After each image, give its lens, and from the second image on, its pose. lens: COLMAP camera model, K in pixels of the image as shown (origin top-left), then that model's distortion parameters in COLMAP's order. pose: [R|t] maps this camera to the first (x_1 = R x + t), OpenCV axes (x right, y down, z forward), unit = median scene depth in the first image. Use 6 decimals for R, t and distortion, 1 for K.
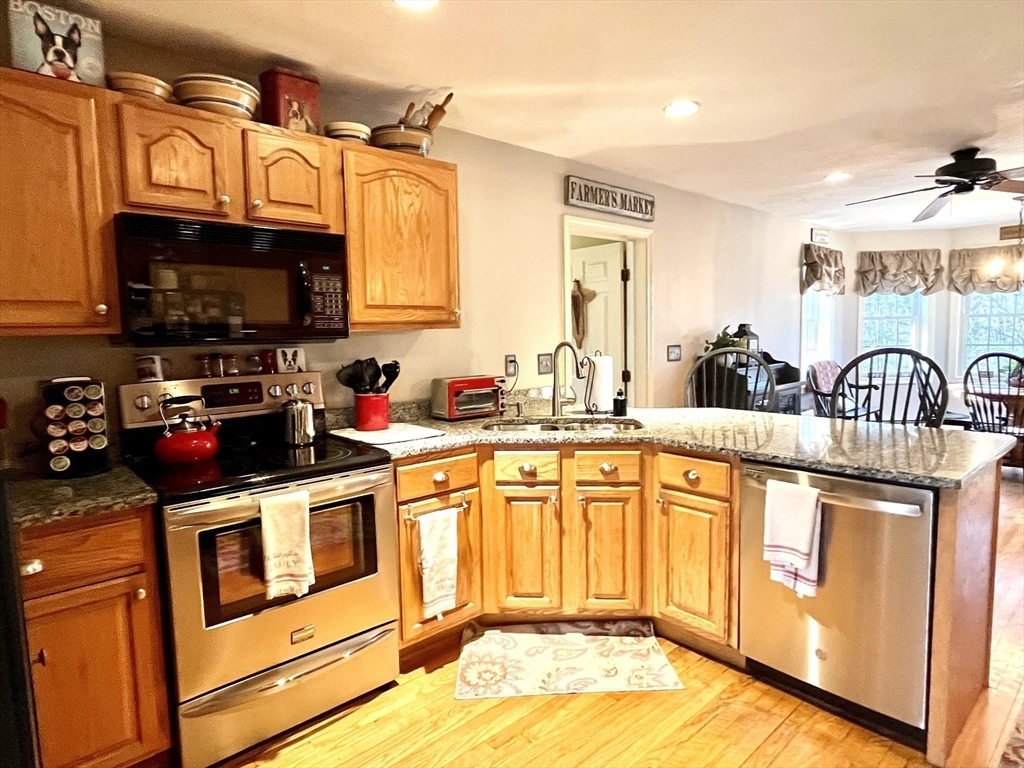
lens RADIAL K [[579.7, 0, 512.0], [0, 579.7, 384.0], [0, 0, 1]] dist [-0.000519, -0.001422]
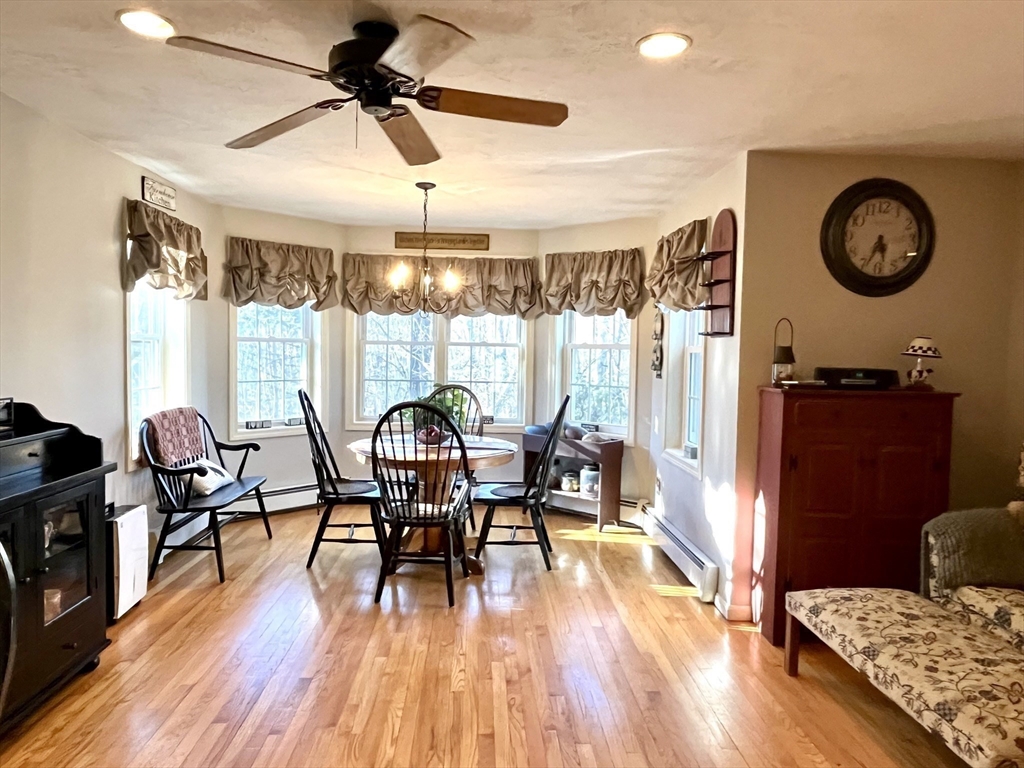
lens RADIAL K [[692.8, 0, 512.0], [0, 692.8, 384.0], [0, 0, 1]] dist [-0.001269, -0.000112]
pose [[0.627449, -0.006043, 0.778634, 0.200543], [0.039447, 0.998933, -0.024035, -0.033328], [-0.777658, 0.045796, 0.627018, 0.283788]]
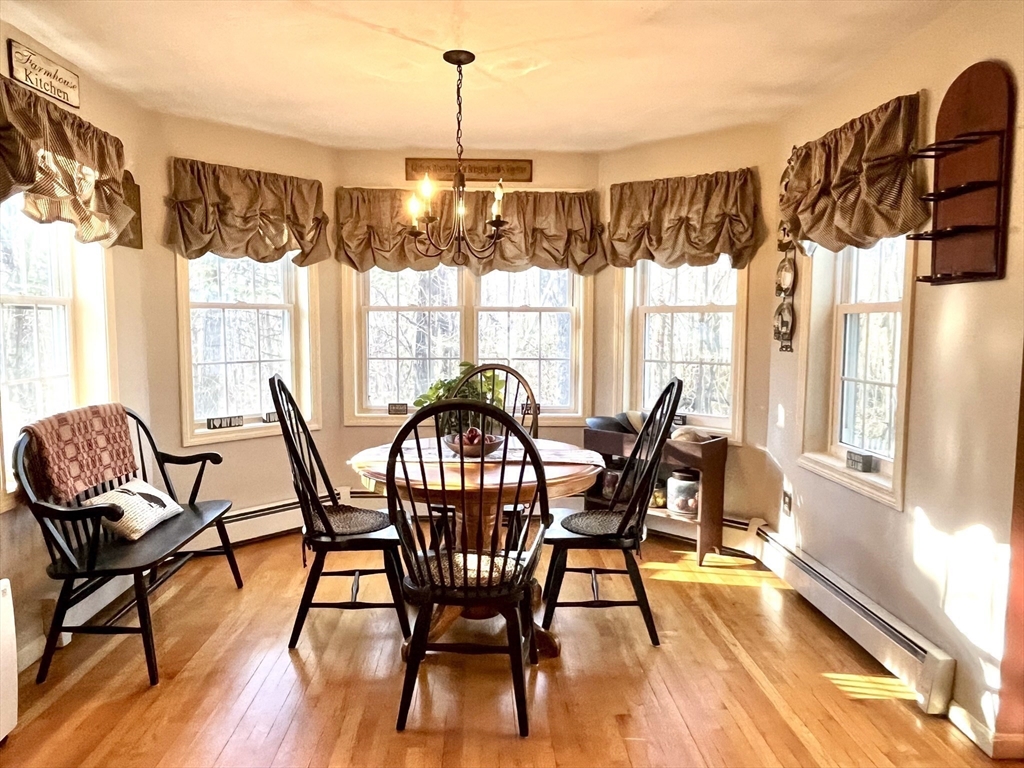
lens RADIAL K [[692.8, 0, 512.0], [0, 692.8, 384.0], [0, 0, 1]] dist [-0.001269, -0.000112]
pose [[0.627006, -0.044995, 0.777714, 0.345003], [0.053159, 0.998475, 0.014910, -0.045896], [-0.777198, 0.031993, 0.628442, 0.467423]]
